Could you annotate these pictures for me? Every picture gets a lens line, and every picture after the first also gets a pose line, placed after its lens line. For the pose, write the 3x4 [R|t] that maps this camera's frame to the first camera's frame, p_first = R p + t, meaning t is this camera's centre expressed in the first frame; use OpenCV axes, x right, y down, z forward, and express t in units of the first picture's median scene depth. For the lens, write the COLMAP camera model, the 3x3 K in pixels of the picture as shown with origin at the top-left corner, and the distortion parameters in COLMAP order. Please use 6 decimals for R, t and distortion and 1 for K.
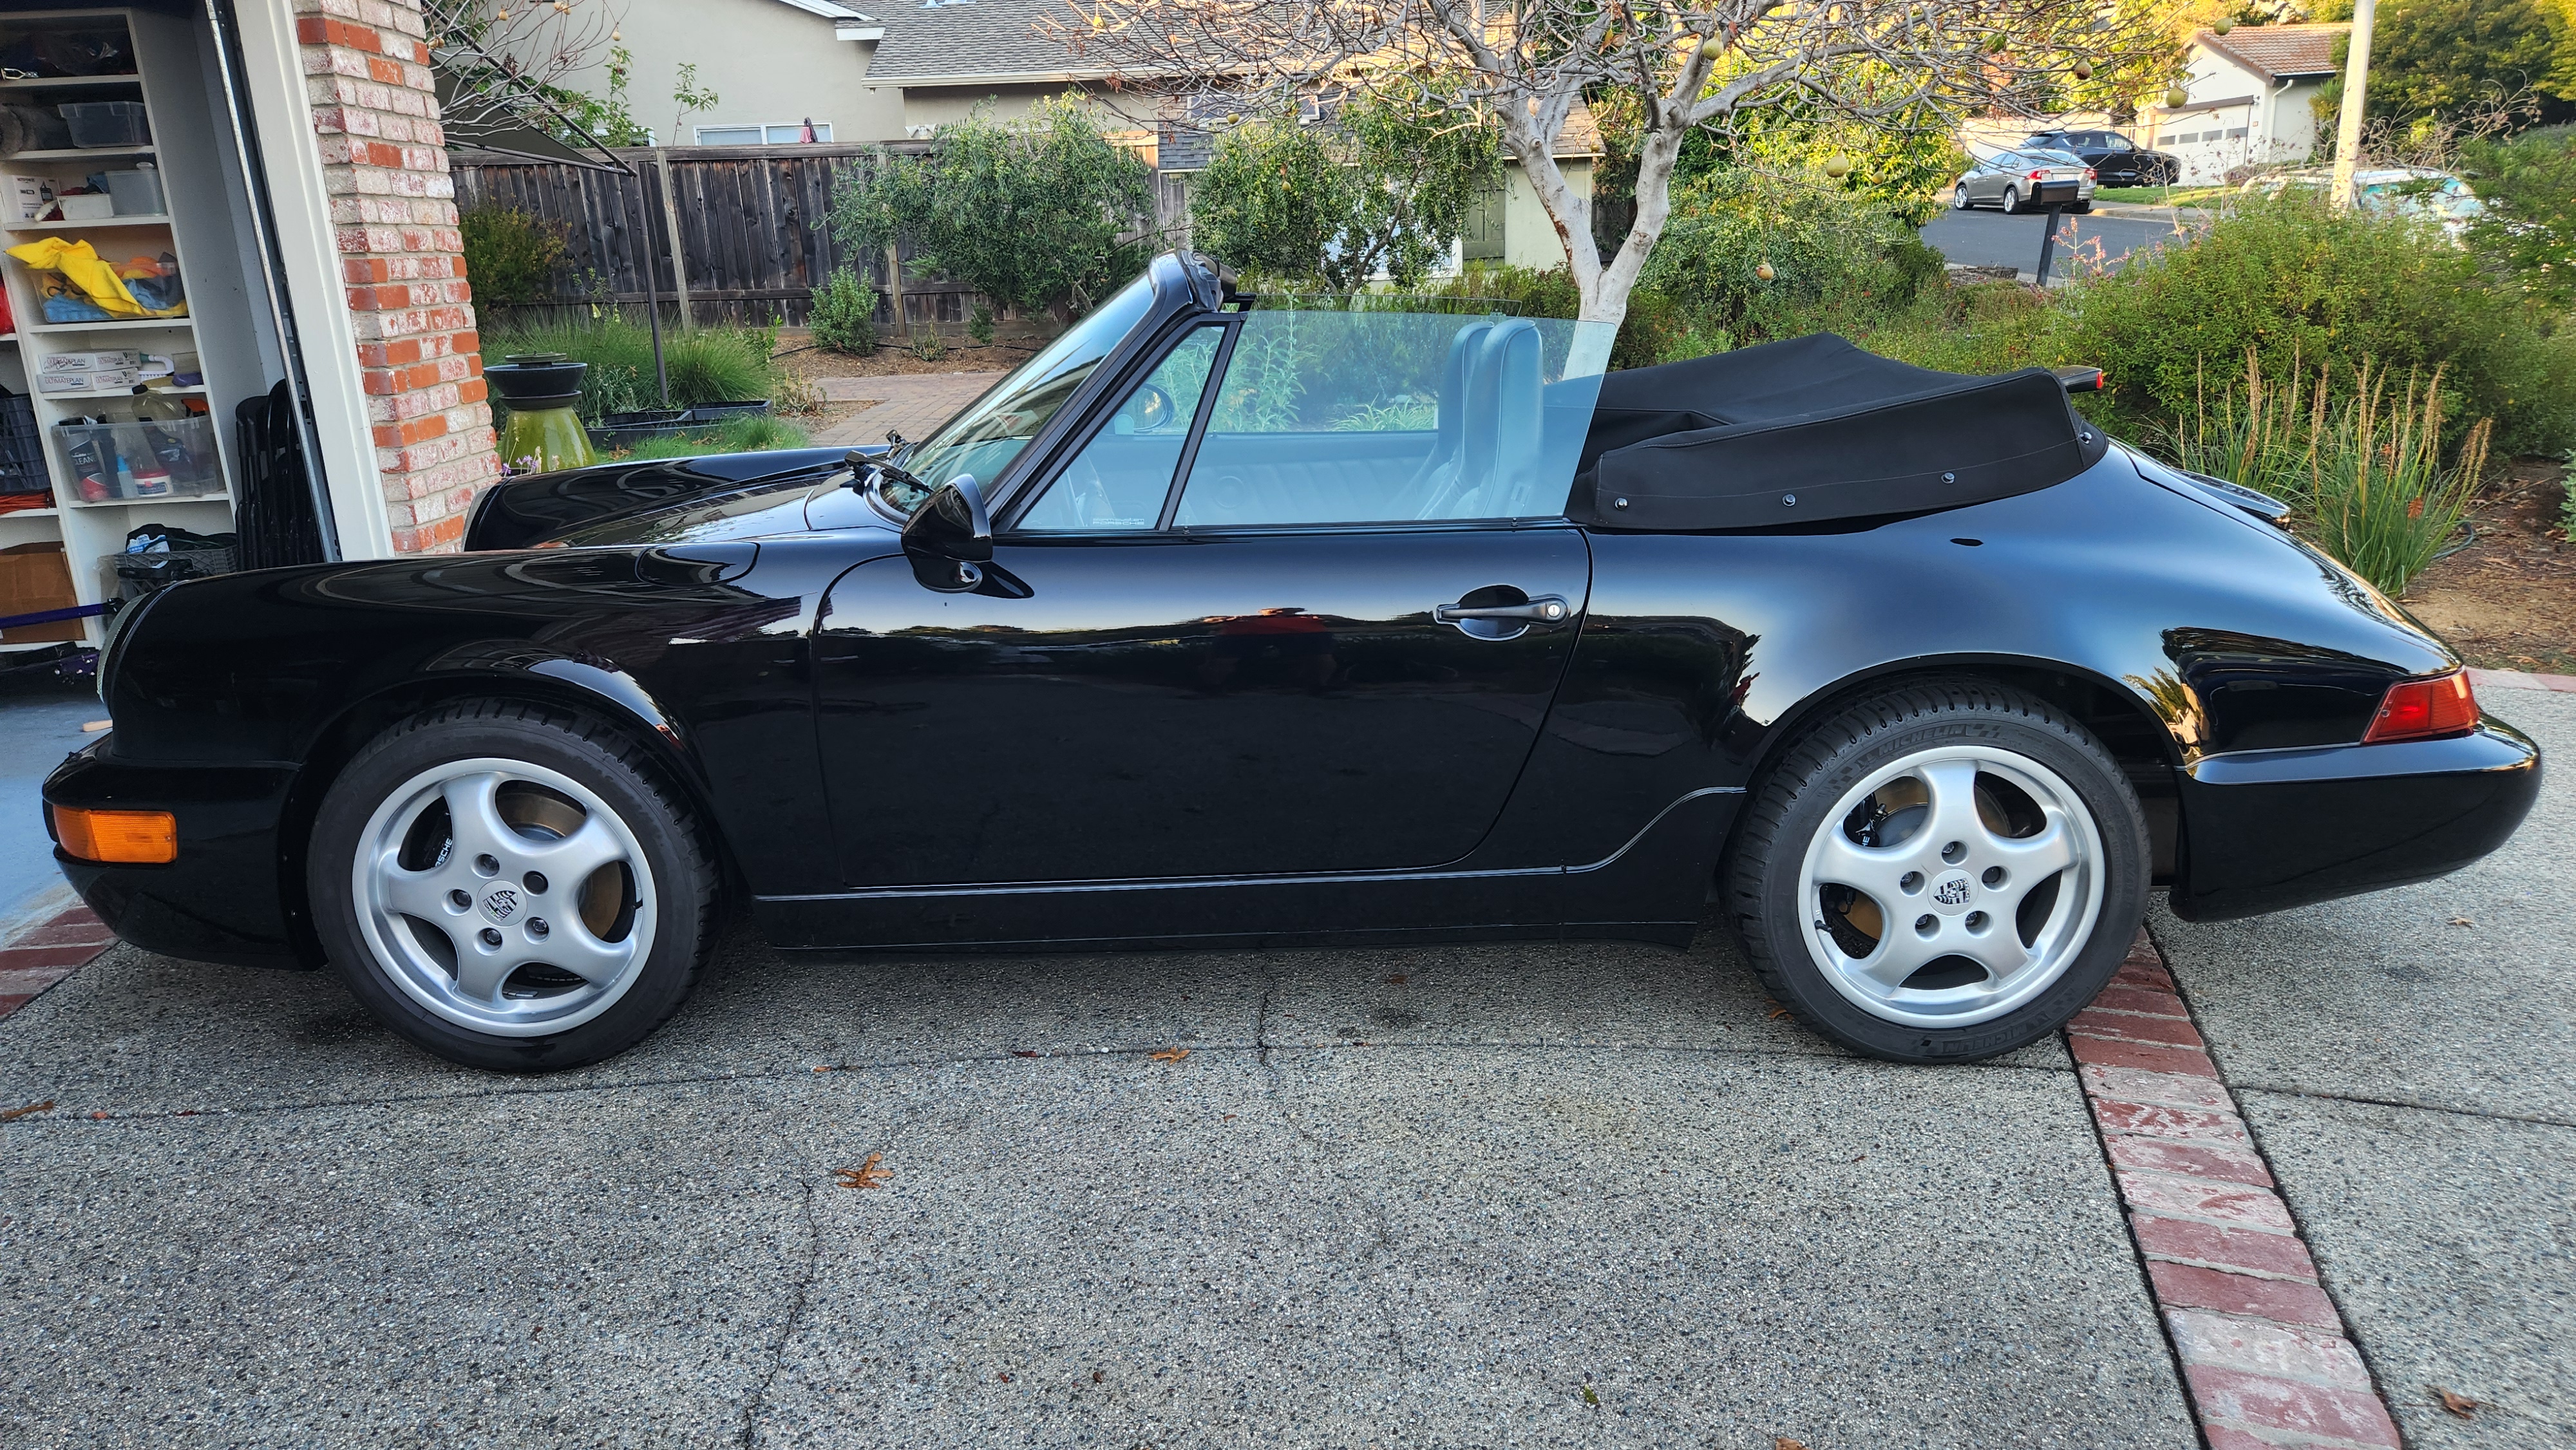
lens RADIAL K [[1713.8, 0, 1267.4], [0, 1713.8, 740.0], [0, 0, 1]] dist [0.046875, -0.016368]
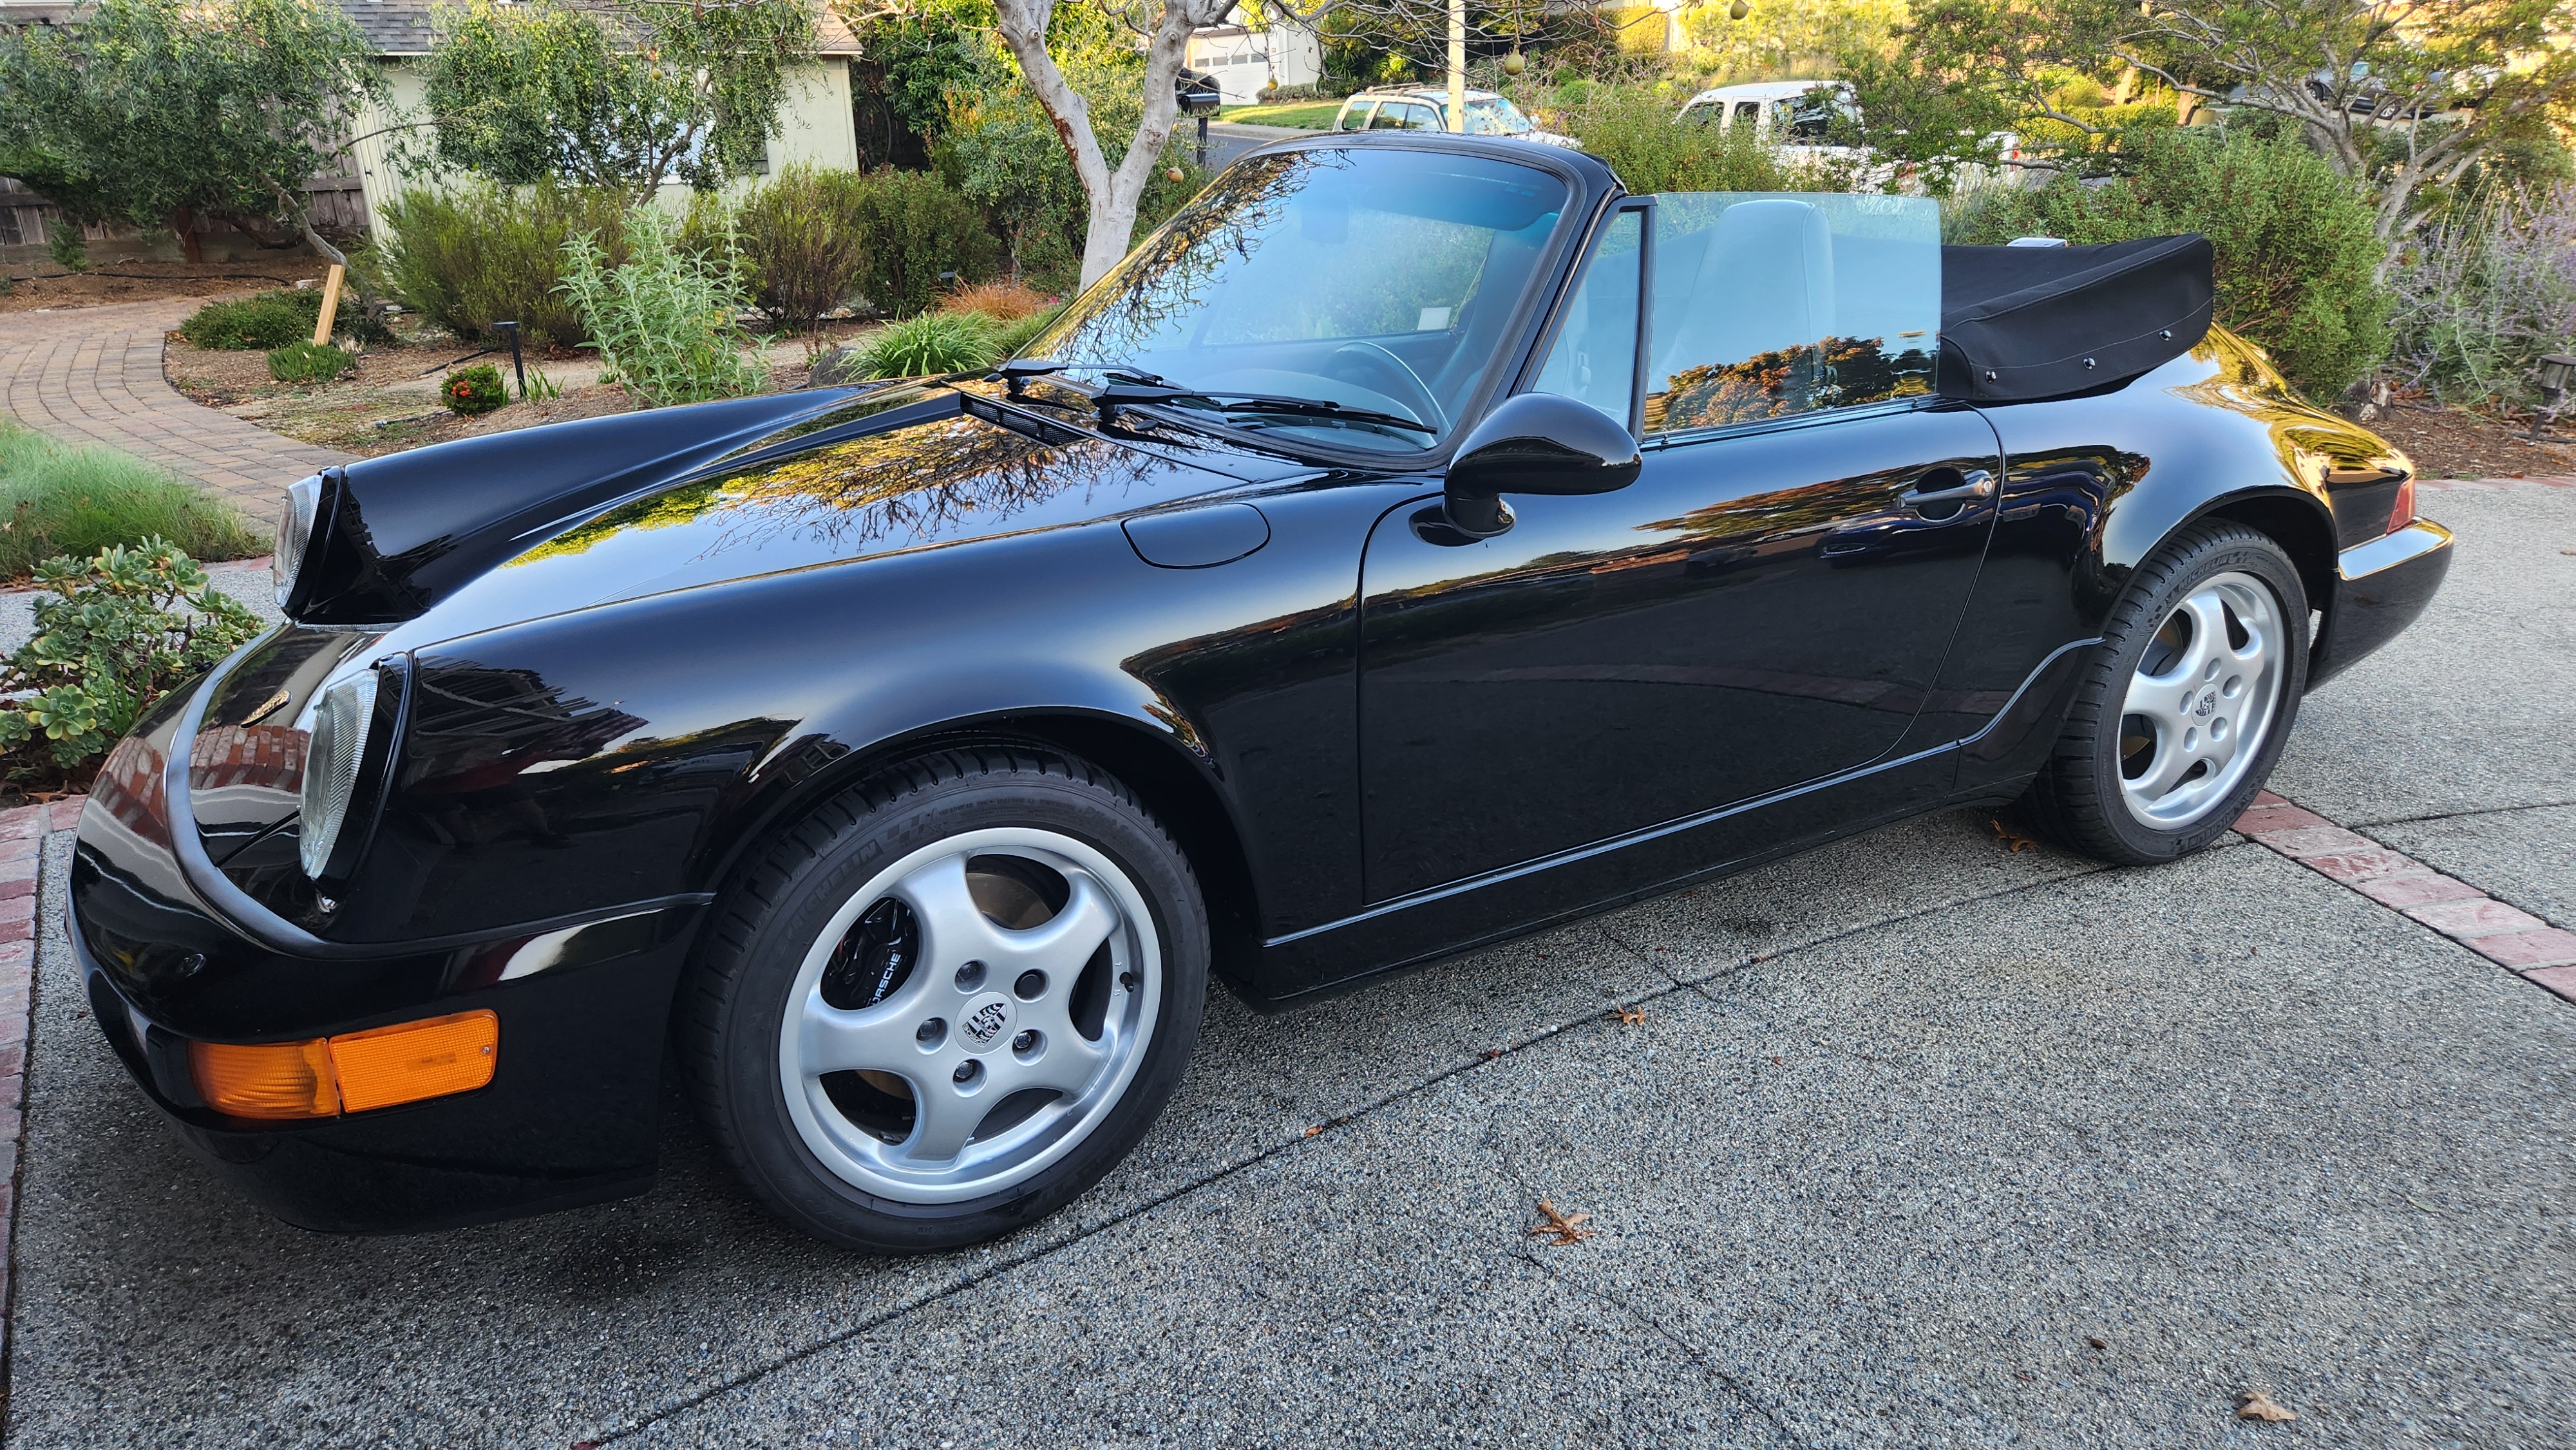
lens RADIAL K [[1713.8, 0, 1283.1], [0, 1713.8, 715.1], [0, 0, 1]] dist [0.046875, -0.016368]
pose [[0.866998, -0.157000, 0.472933, -0.645702], [0.140598, 0.987582, 0.070099, -0.067517], [-0.478066, 0.005718, 0.878306, 0.288197]]
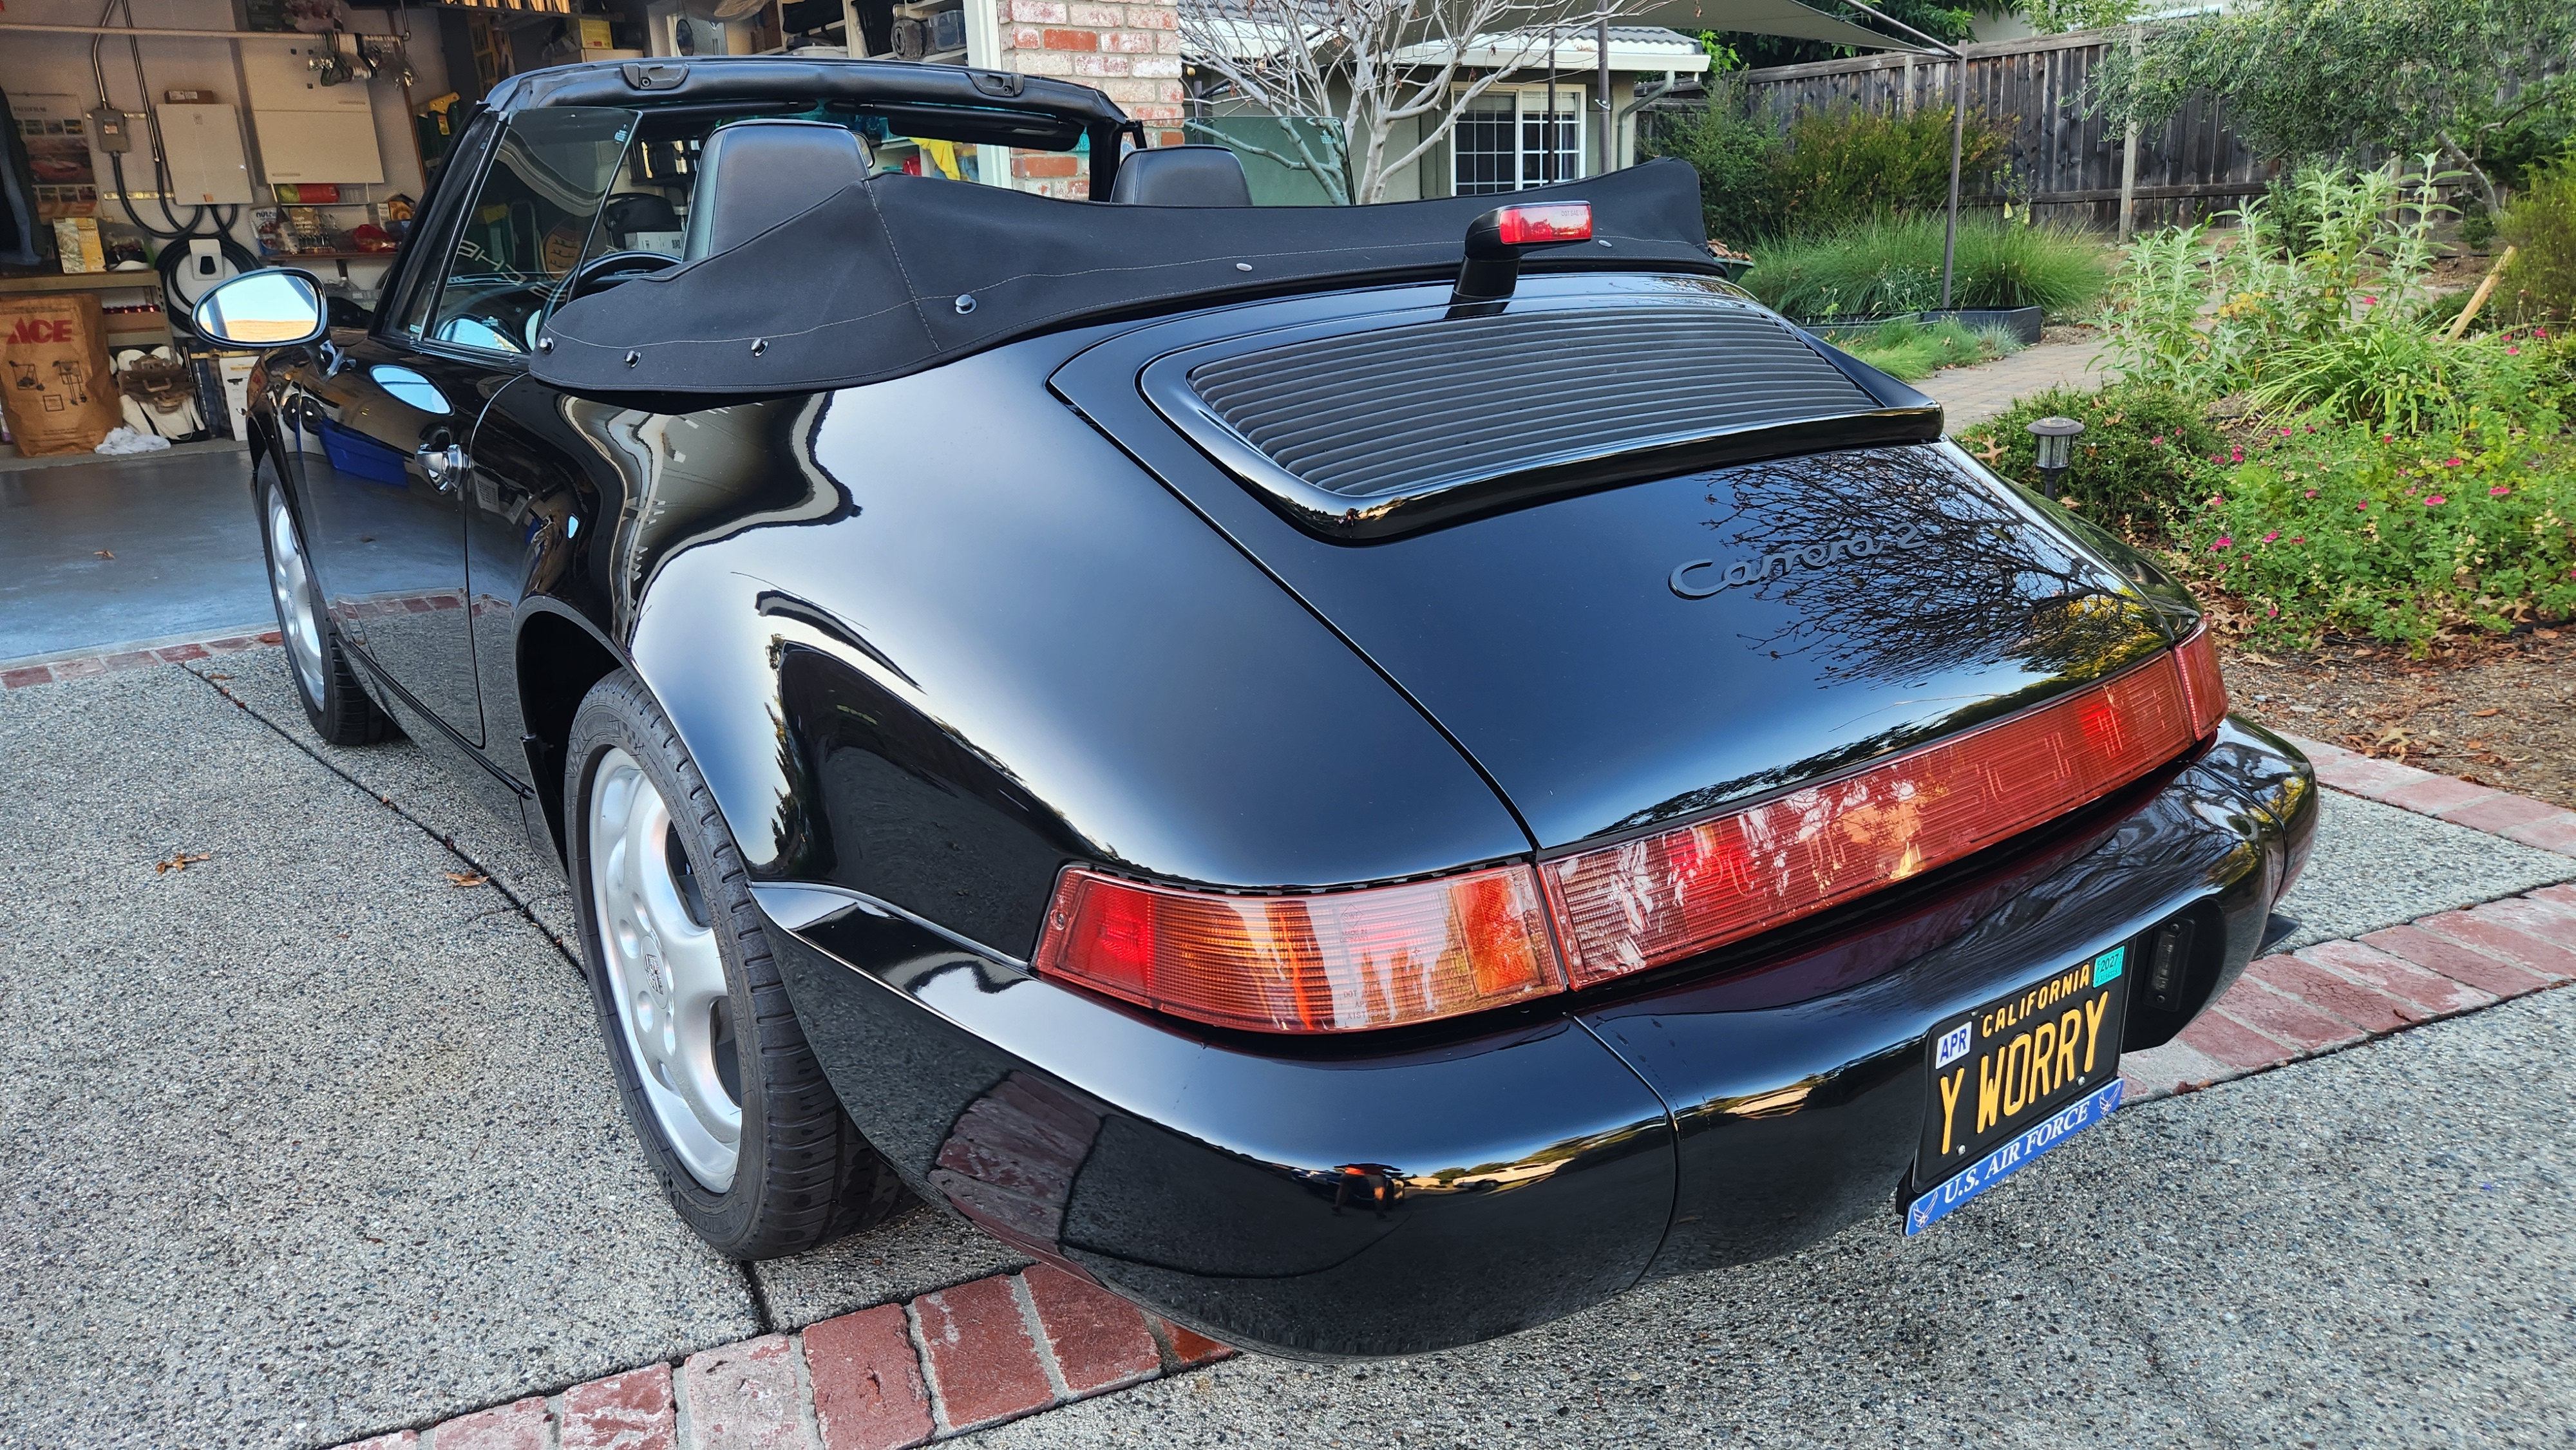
lens RADIAL K [[1713.8, 0, 1285.3], [0, 1713.8, 729.6], [0, 0, 1]] dist [0.046875, -0.016368]
pose [[0.603855, 0.234028, -0.761964, 0.993595], [-0.203993, 0.969466, 0.136096, -0.136333], [0.770549, 0.073254, 0.633157, 0.738998]]
